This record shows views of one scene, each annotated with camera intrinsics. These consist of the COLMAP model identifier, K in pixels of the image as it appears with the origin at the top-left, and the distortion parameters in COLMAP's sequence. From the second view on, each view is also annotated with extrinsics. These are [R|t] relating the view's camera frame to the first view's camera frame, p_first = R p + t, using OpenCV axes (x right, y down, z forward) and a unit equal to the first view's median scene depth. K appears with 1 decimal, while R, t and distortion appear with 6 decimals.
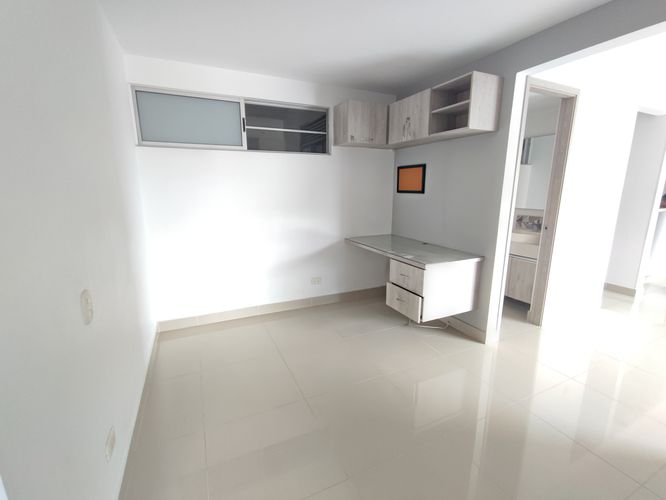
lens RADIAL K [[302.8, 0, 334.3], [0, 302.8, 248.9], [0, 0, 1]] dist [-0.002881, 0.002353]
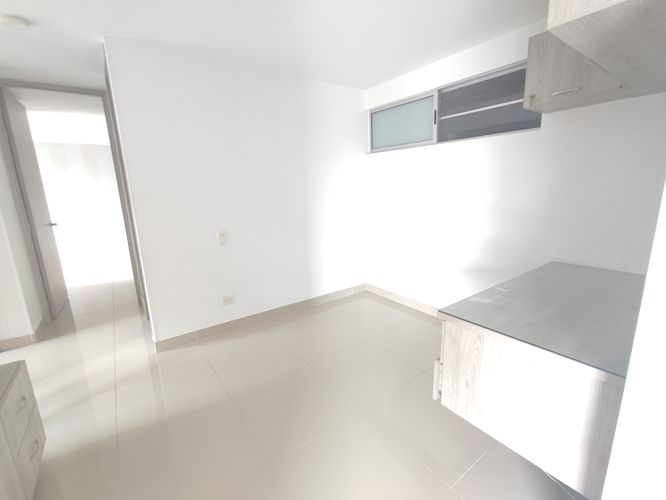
lens RADIAL K [[302.8, 0, 332.5], [0, 302.8, 249.3], [0, 0, 1]] dist [-0.002881, 0.002353]
pose [[0.188673, 0.197675, -0.961939, 0.653945], [-0.171522, 0.971108, 0.165917, -0.102558], [0.966945, 0.133690, 0.217128, 0.523864]]
